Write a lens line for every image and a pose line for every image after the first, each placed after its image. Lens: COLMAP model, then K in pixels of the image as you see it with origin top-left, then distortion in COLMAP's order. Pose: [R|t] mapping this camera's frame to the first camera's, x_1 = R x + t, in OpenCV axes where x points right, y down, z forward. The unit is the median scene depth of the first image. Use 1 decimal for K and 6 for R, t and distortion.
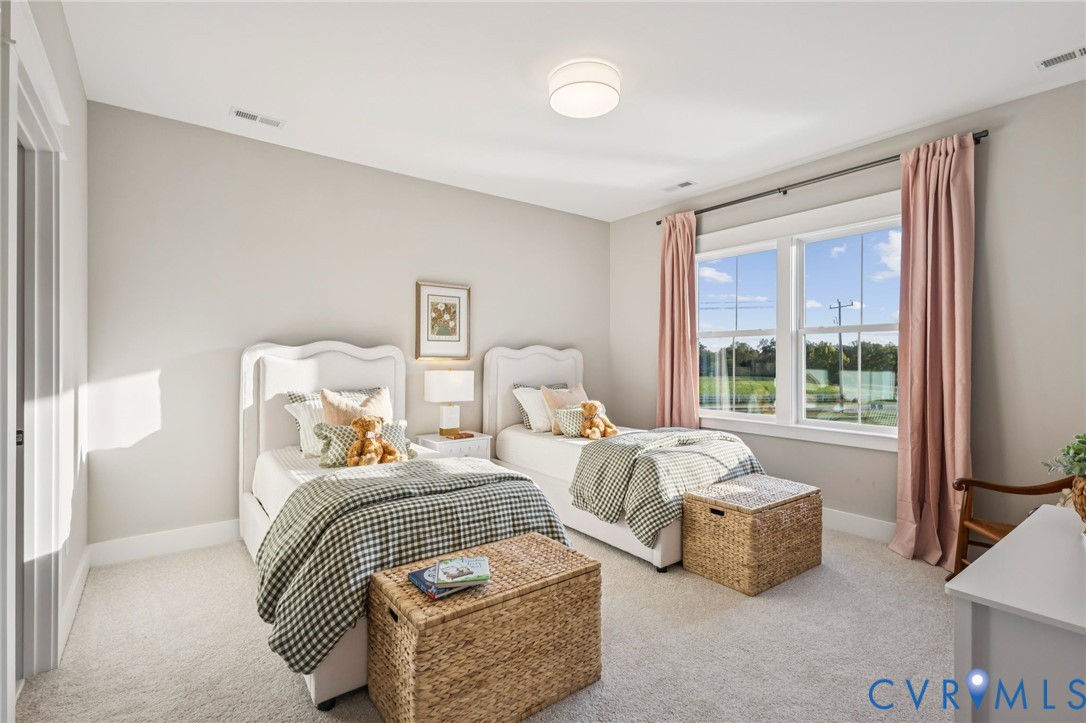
lens RADIAL K [[502.6, 0, 541.0], [0, 502.6, 361.5], [0, 0, 1]] dist [-0.000366, 0.000081]
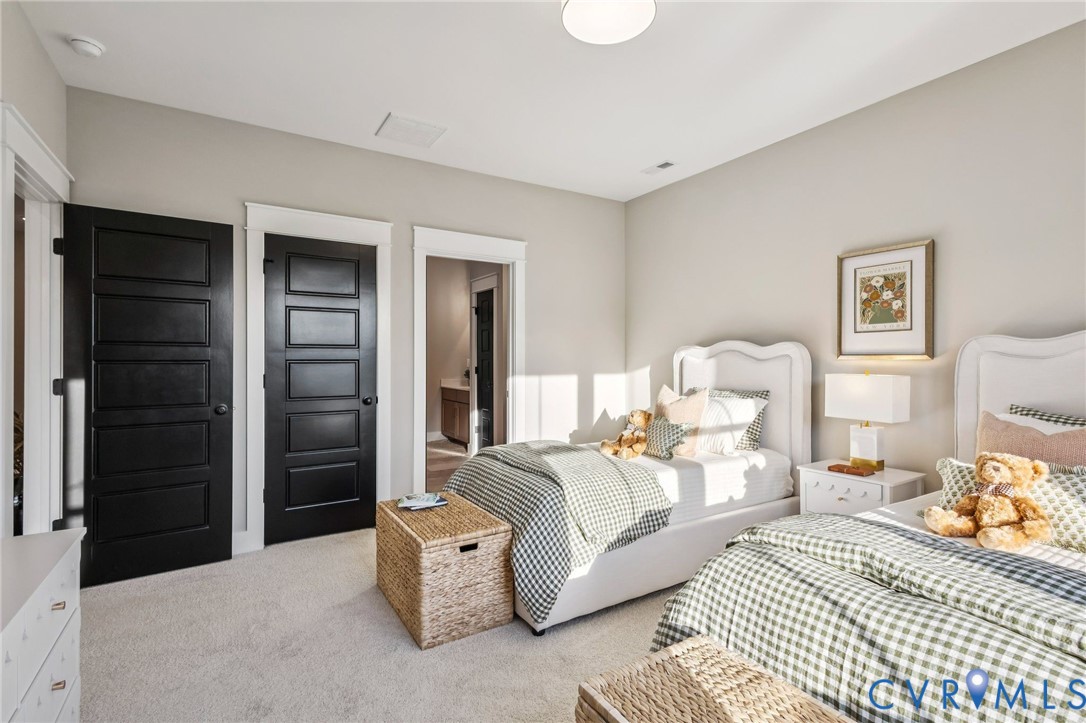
lens RADIAL K [[502.6, 0, 542.1], [0, 502.6, 358.5], [0, 0, 1]] dist [-0.000366, 0.000081]
pose [[-0.095219, 0.000886, -0.995456, 0.534231], [0.000768, 0.999999, 0.000816, -0.004500], [0.995456, -0.000687, -0.095219, 0.610838]]
